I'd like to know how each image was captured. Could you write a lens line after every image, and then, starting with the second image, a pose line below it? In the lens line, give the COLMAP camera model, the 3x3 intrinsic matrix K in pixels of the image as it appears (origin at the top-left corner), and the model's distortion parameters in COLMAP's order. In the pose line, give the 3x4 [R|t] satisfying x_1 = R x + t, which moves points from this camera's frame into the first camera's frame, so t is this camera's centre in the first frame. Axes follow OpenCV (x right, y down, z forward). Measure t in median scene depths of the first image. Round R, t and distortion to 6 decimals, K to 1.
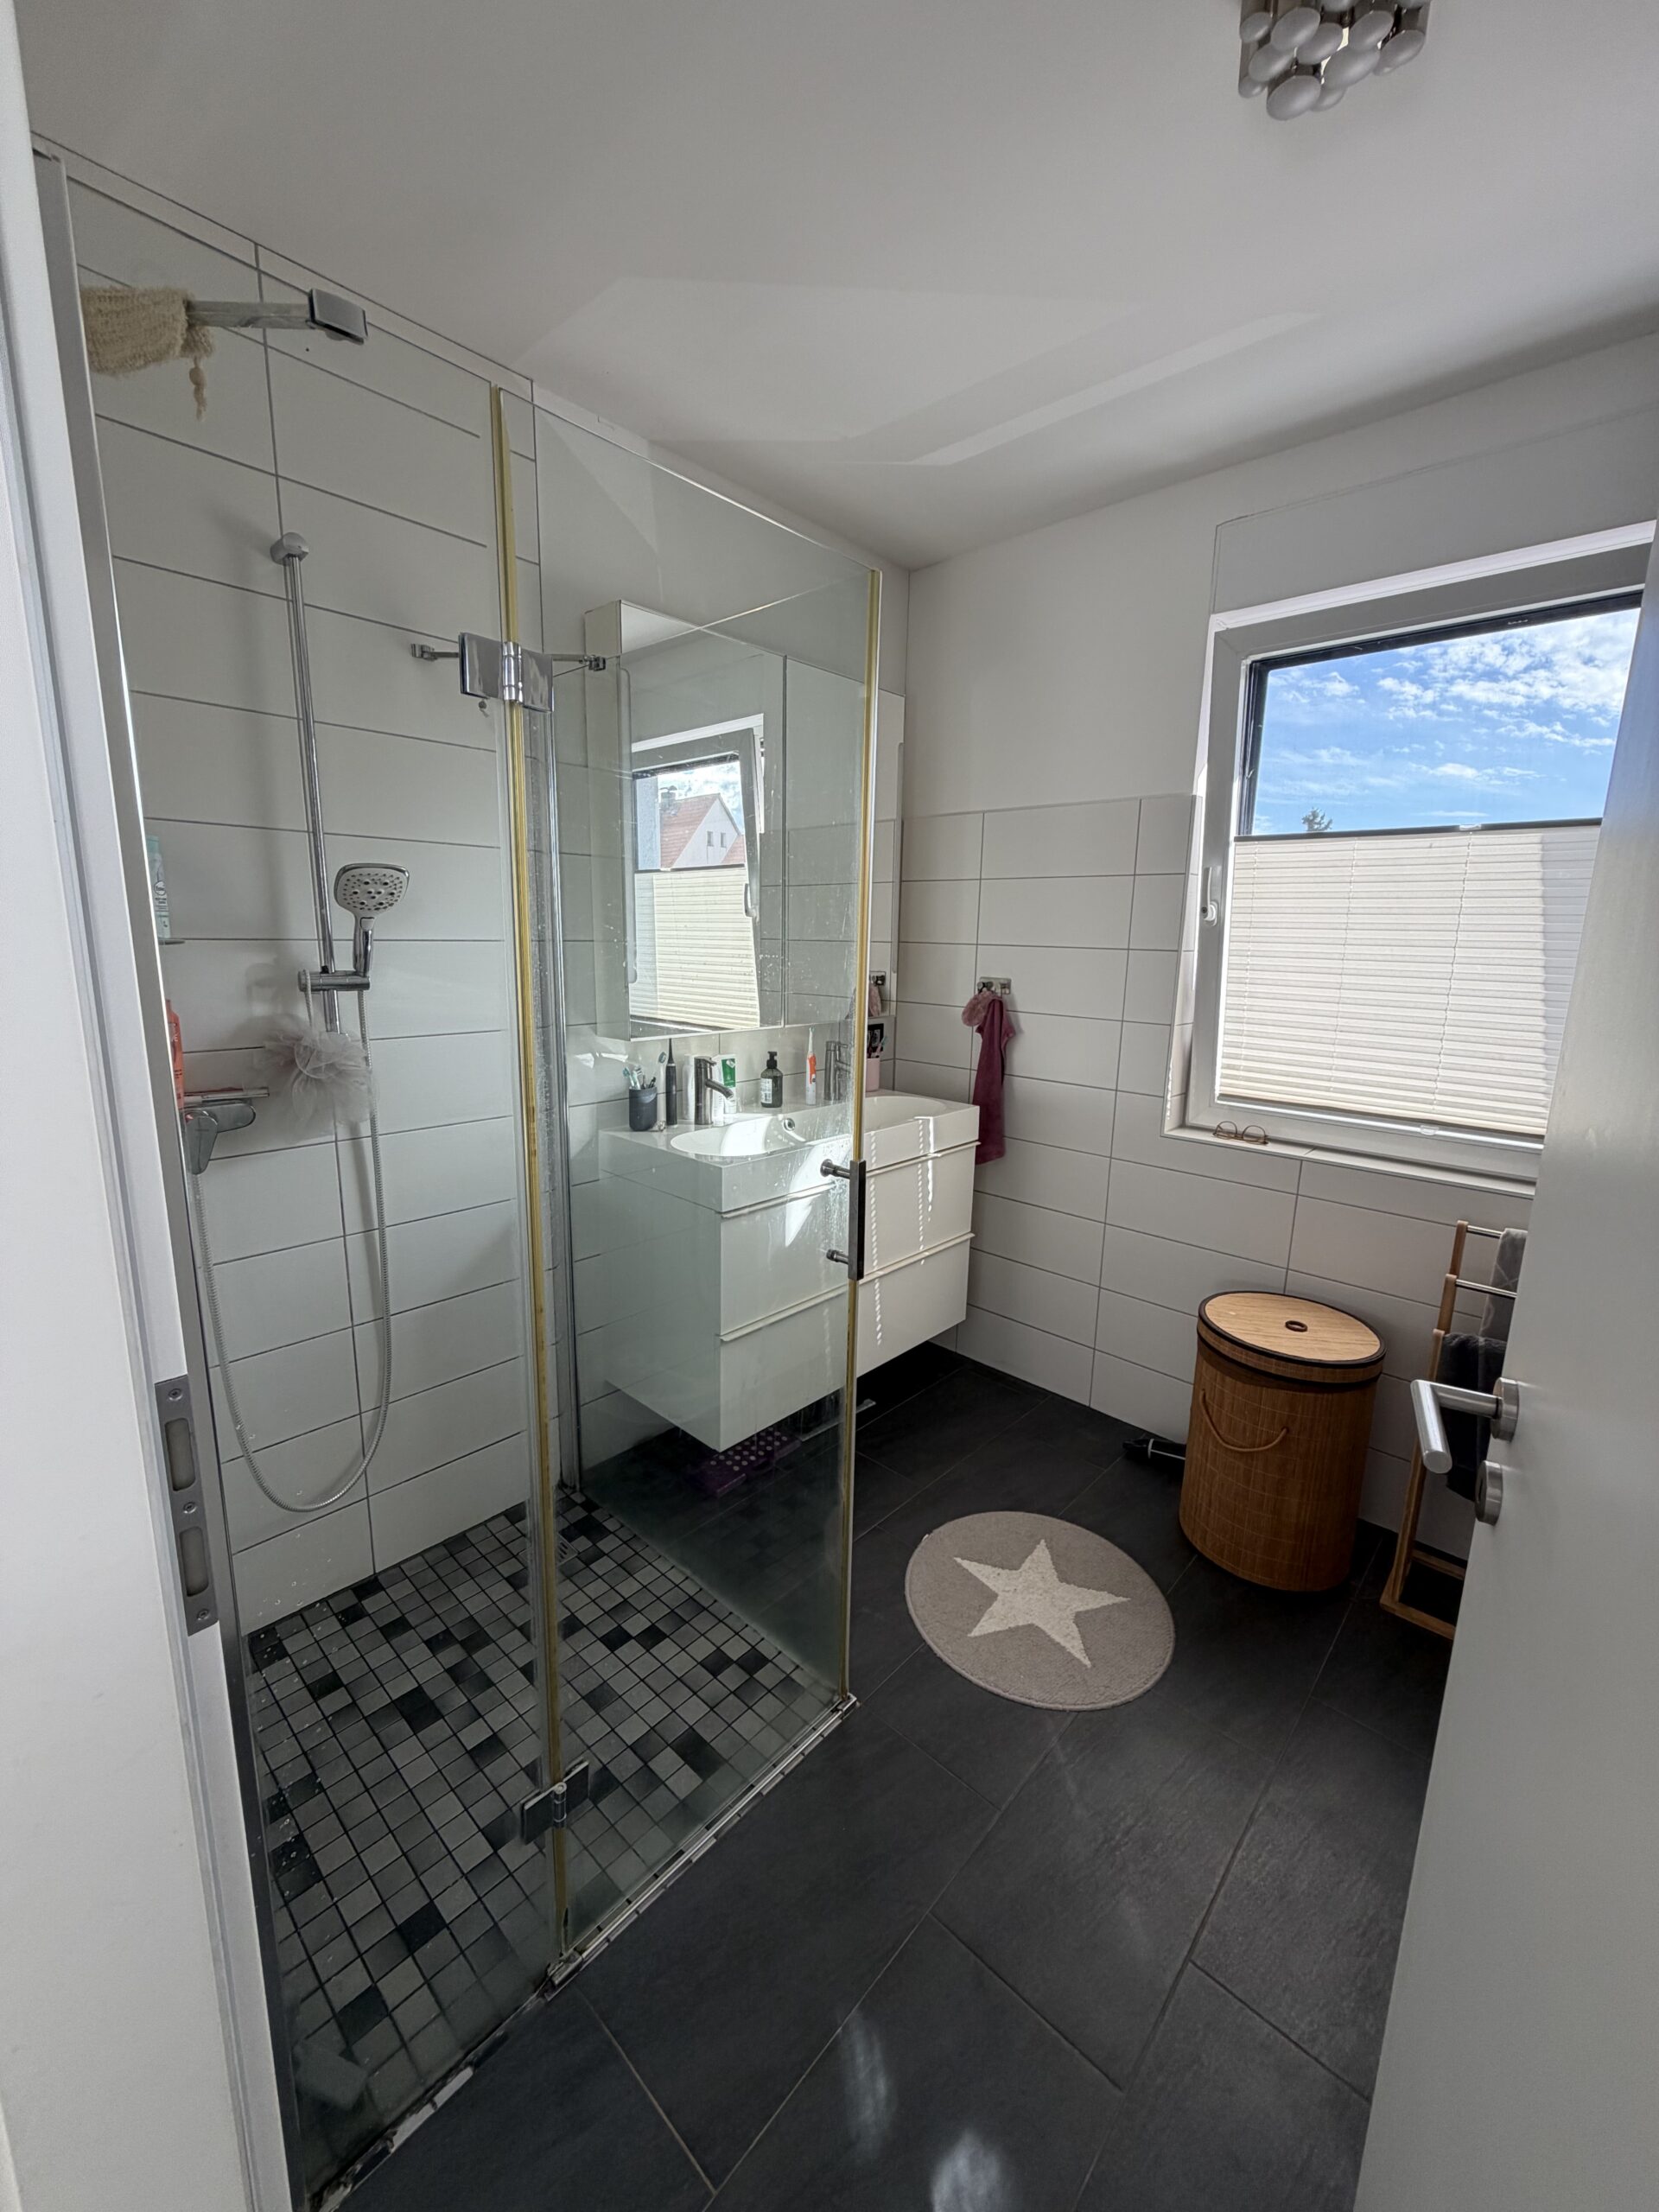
lens RADIAL K [[878.2, 0, 830.6], [0, 878.2, 1102.8], [0, 0, 1]] dist [-0.002357, -0.000572]
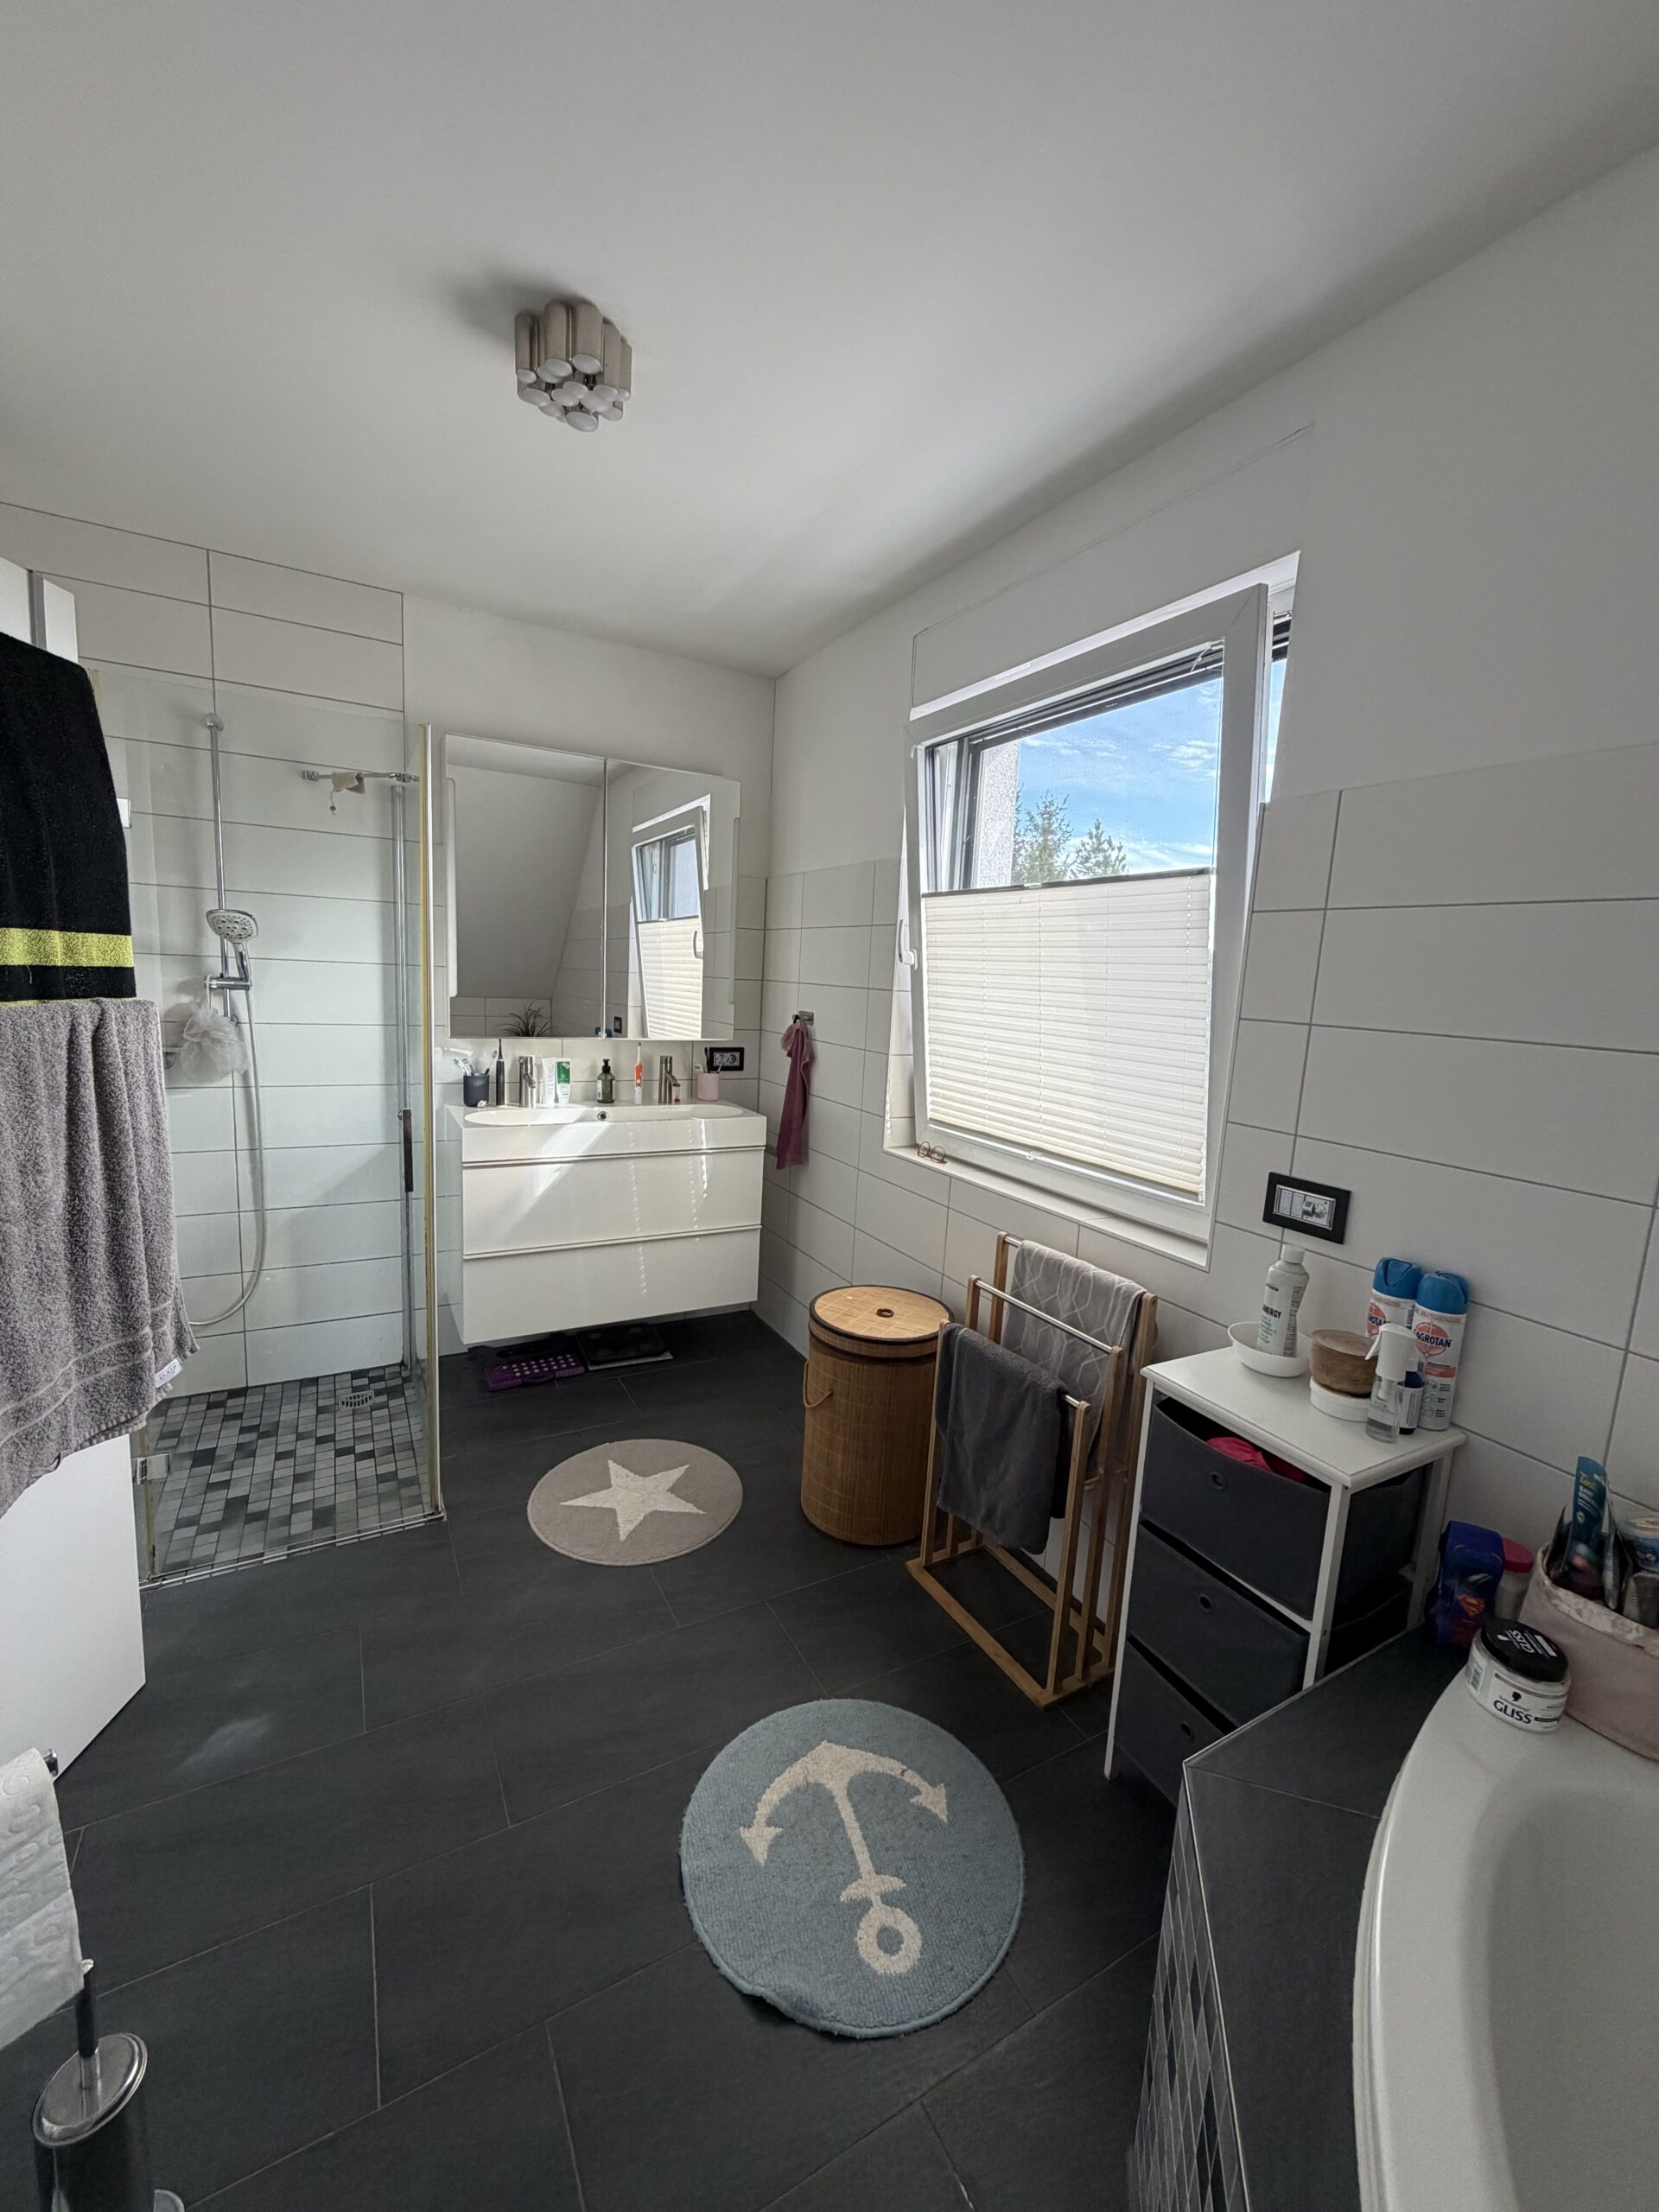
lens RADIAL K [[878.2, 0, 837.9], [0, 878.2, 1103.8], [0, 0, 1]] dist [-0.002357, -0.000572]
pose [[0.949727, 0.072664, -0.304531, 0.841488], [-0.090393, 0.994911, -0.044508, 0.041394], [0.299747, 0.069798, 0.951462, -0.136466]]
